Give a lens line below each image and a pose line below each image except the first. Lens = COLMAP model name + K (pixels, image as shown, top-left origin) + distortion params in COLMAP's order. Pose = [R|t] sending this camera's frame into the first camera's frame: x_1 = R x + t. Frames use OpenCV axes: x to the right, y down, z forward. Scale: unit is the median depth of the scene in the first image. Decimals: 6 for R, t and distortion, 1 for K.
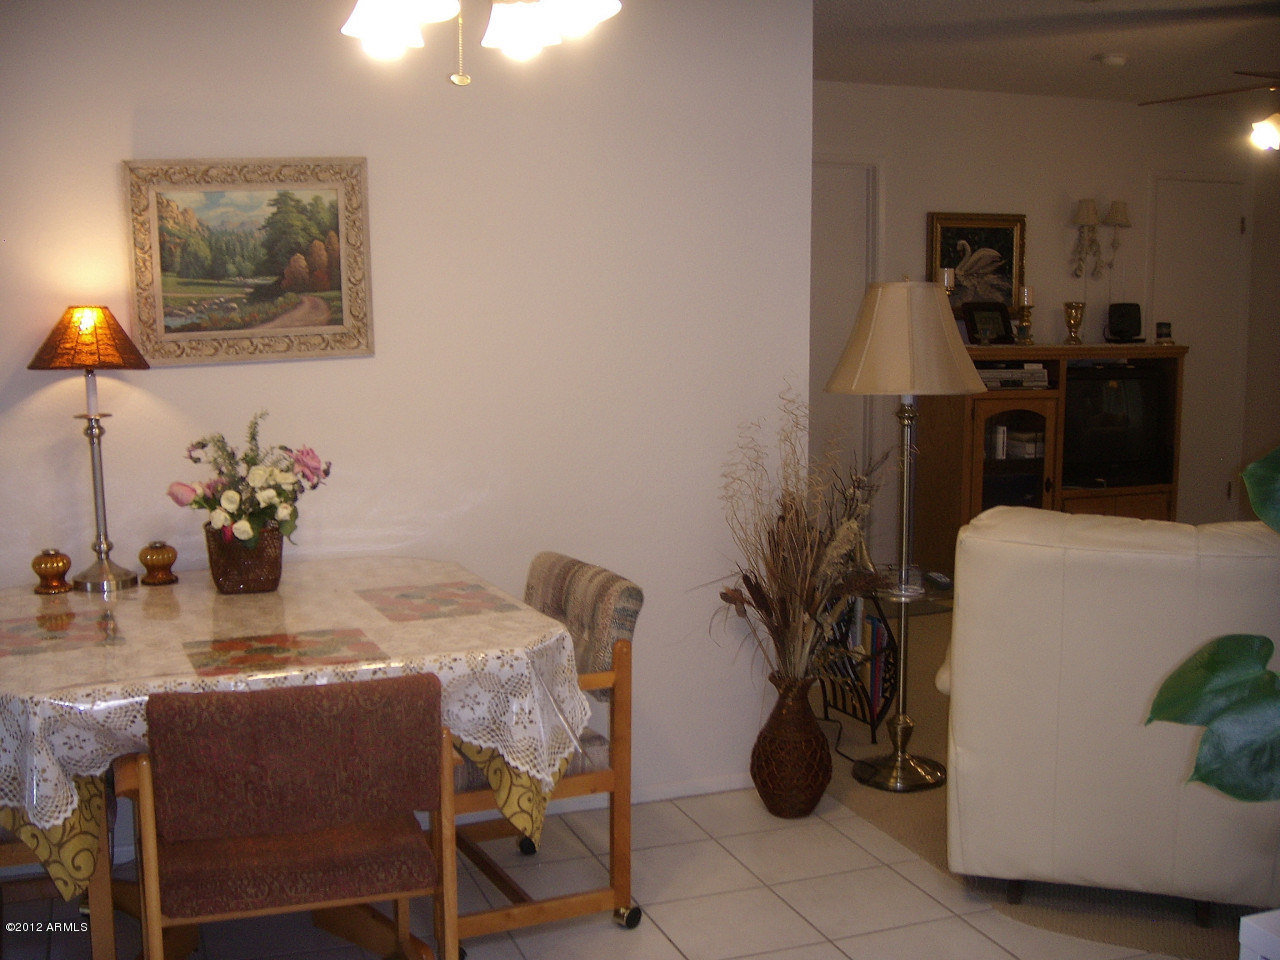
lens RADIAL K [[1463.6, 0, 640.9], [0, 1463.6, 481.2], [0, 0, 1]] dist [-0.112596, 0.000000]
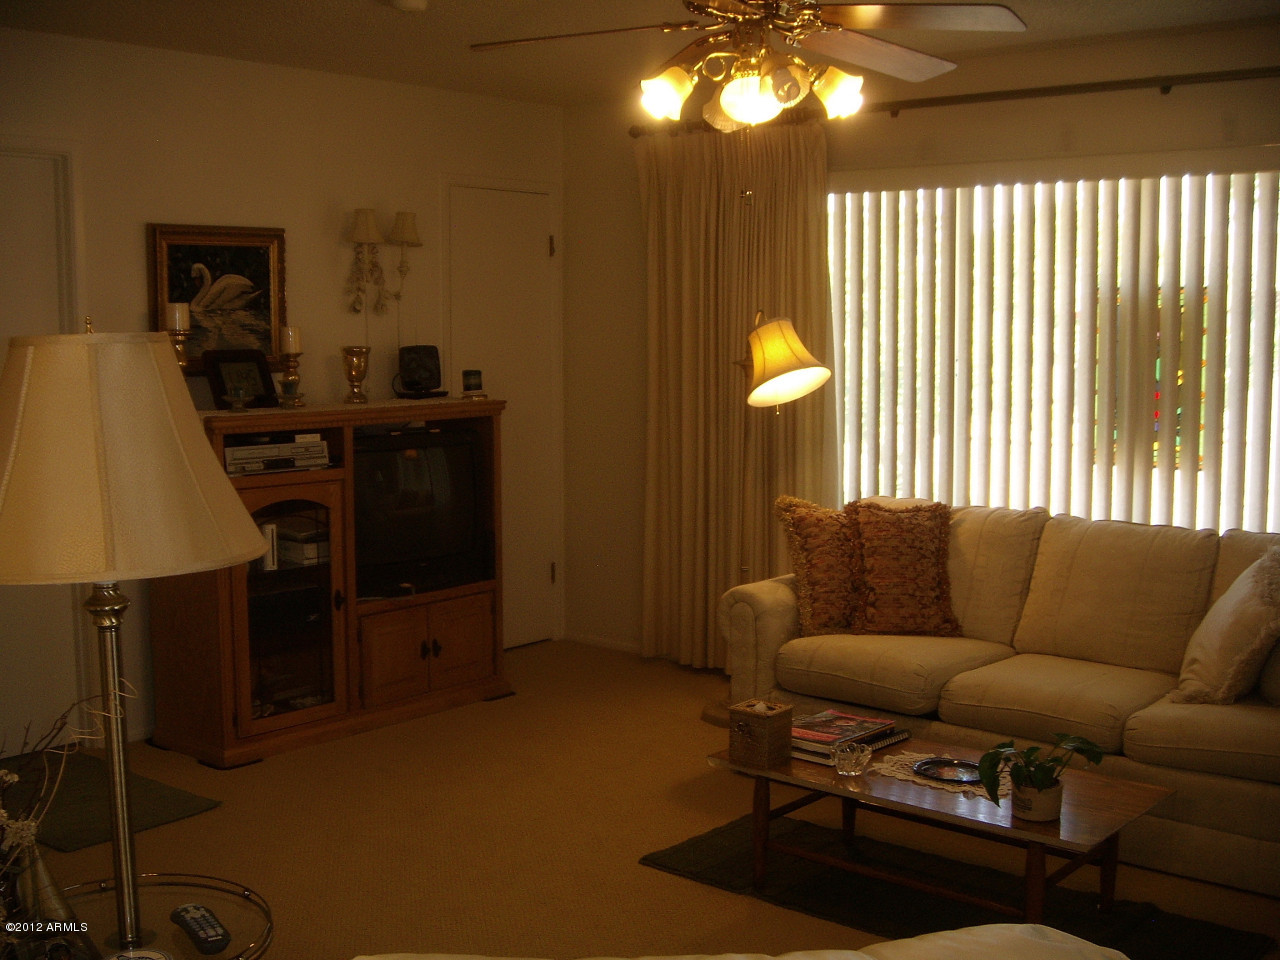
lens RADIAL K [[1463.6, 0, 644.9], [0, 1463.6, 480.7], [0, 0, 1]] dist [-0.112596, 0.000000]
pose [[0.870780, -0.055447, 0.488536, 0.060196], [0.066744, 0.997754, -0.005723, -0.040978], [-0.487122, 0.037590, 0.872525, 0.278926]]
